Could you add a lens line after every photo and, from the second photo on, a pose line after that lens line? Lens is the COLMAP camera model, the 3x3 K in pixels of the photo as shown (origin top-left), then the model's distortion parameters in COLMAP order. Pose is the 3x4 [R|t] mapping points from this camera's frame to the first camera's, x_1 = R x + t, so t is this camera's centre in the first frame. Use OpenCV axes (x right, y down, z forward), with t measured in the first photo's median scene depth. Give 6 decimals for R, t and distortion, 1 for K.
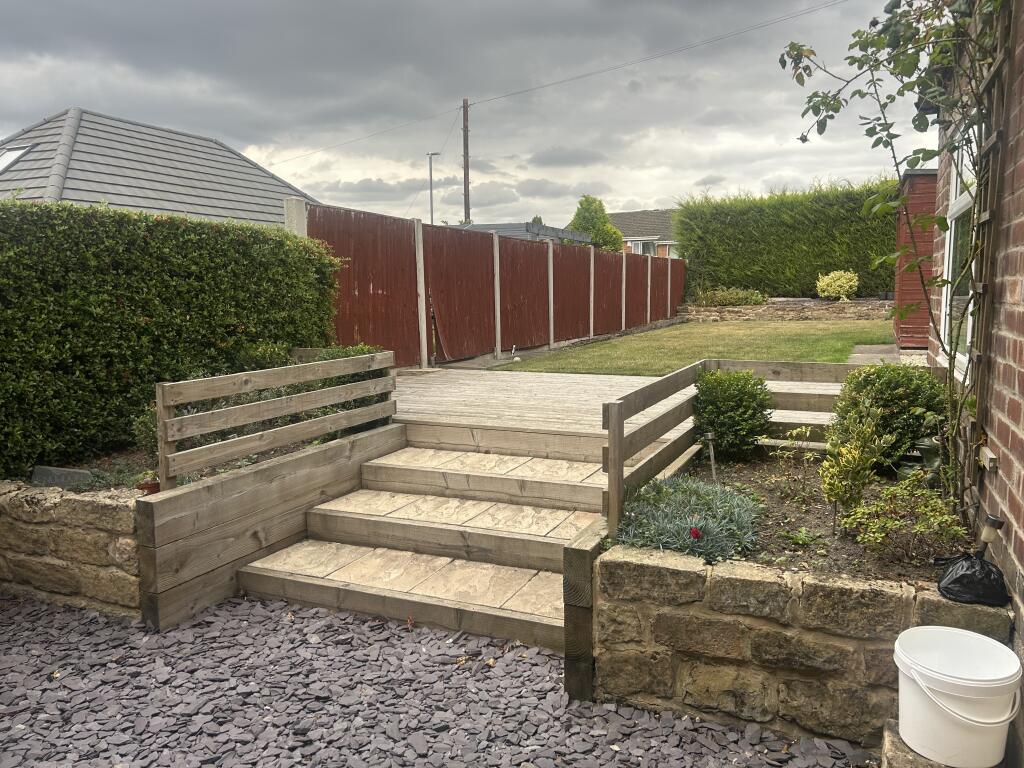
lens RADIAL K [[770.2, 0, 524.2], [0, 770.2, 396.0], [0, 0, 1]] dist [0.063588, -0.090041]
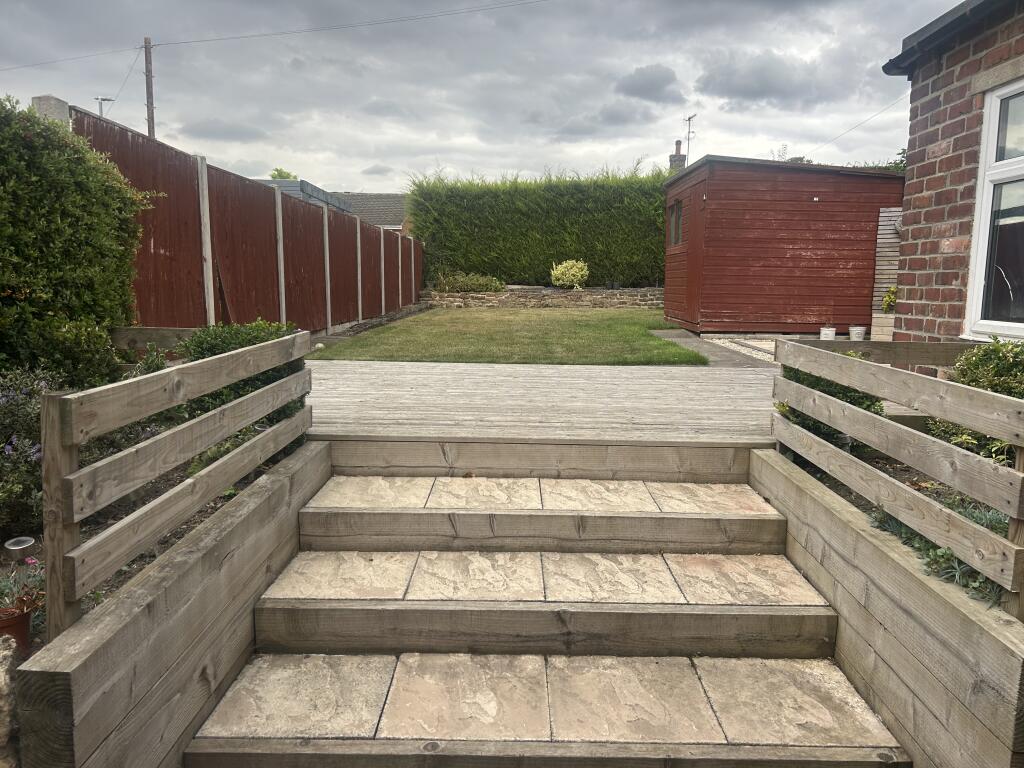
lens RADIAL K [[770.2, 0, 524.2], [0, 770.2, 396.0], [0, 0, 1]] dist [0.063588, -0.090041]
pose [[0.914543, -0.033728, 0.403080, -0.297283], [0.028051, 0.999407, 0.019983, -0.012446], [-0.403515, -0.006969, 0.914947, 0.359292]]
